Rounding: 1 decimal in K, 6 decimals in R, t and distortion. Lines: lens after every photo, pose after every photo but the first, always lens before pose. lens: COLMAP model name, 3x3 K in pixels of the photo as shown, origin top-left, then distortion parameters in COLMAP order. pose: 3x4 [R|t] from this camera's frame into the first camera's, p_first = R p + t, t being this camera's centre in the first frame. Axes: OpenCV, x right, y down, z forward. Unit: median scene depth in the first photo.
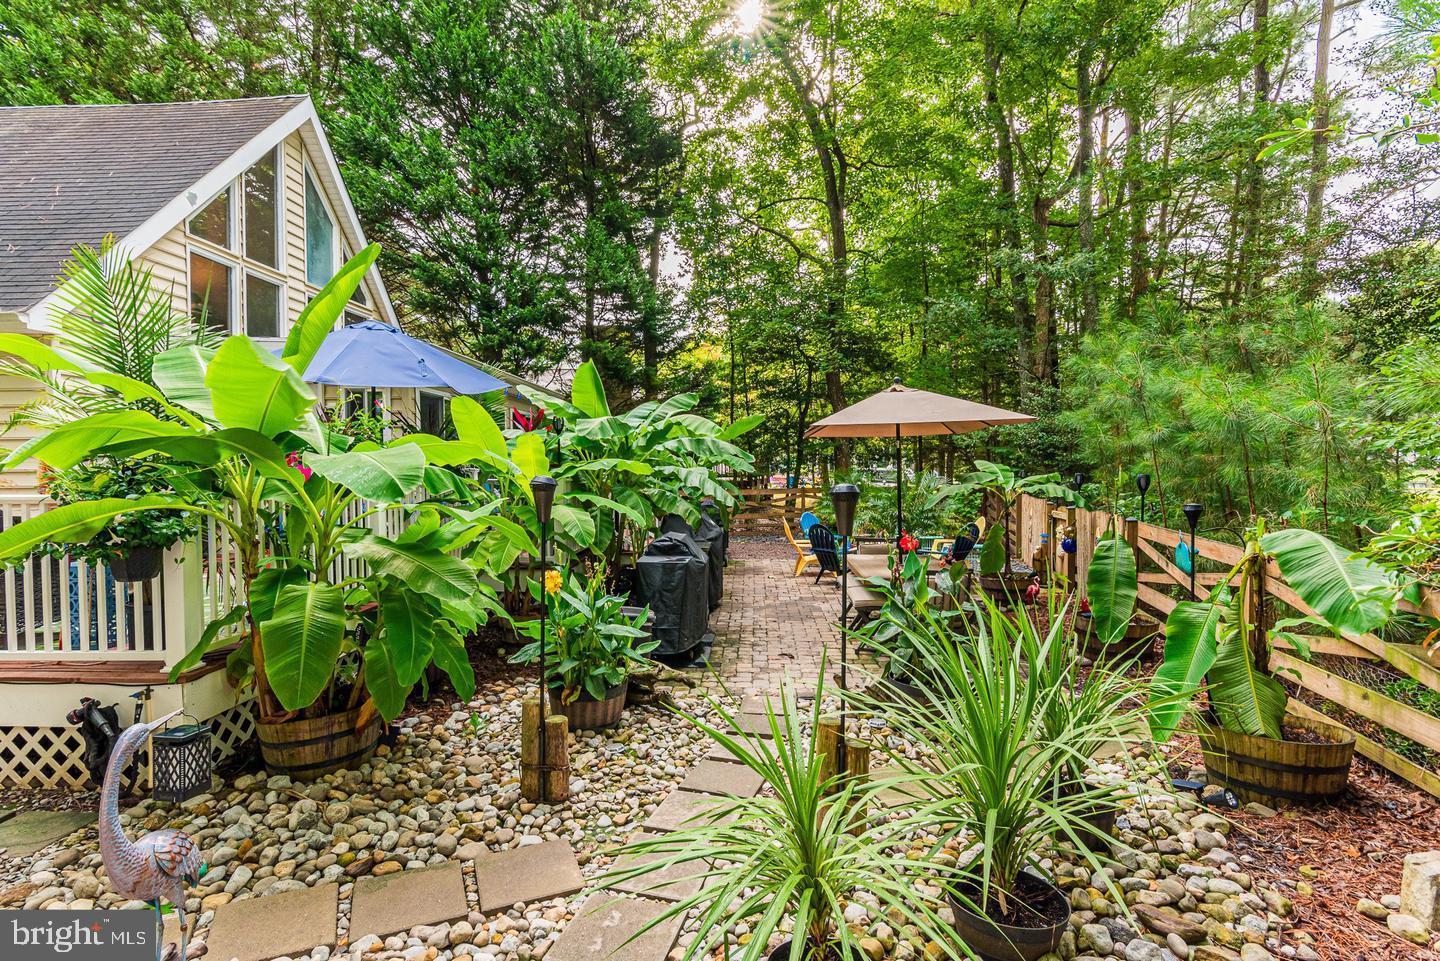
lens RADIAL K [[700.7, 0, 720.4], [0, 700.7, 484.5], [0, 0, 1]] dist [0.000233, 0.000001]
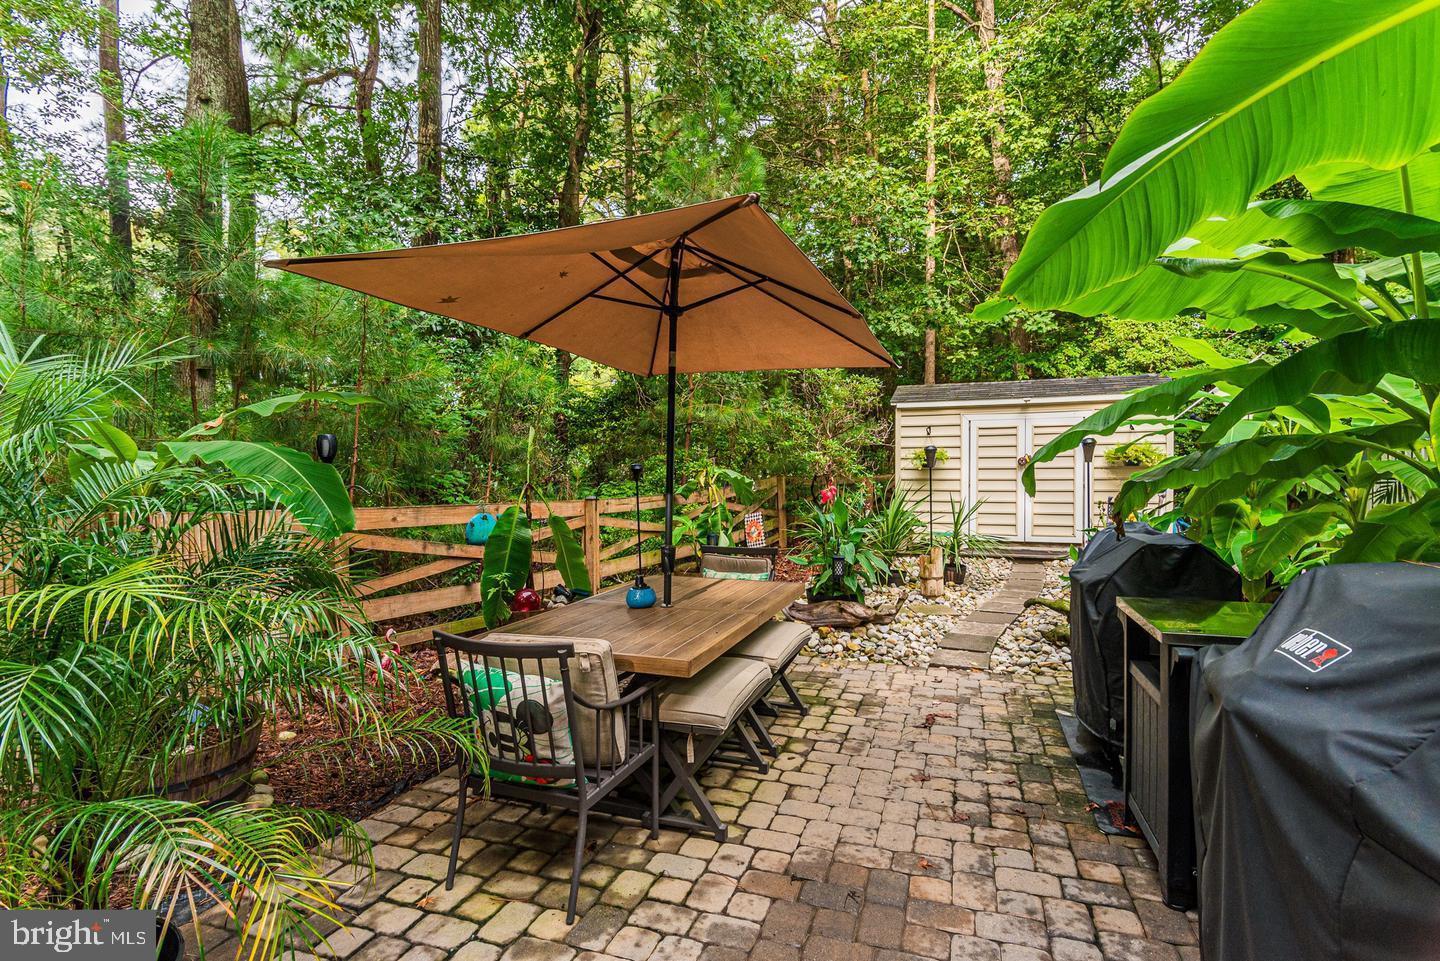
lens RADIAL K [[700.7, 0, 719.9], [0, 700.7, 480.5], [0, 0, 1]] dist [0.000233, 0.000001]
pose [[-0.960159, 0.004815, 0.279412, 0.095867], [0.008915, 0.999870, 0.013406, 0.025603], [-0.279311, 0.015363, -0.960078, 1.663443]]
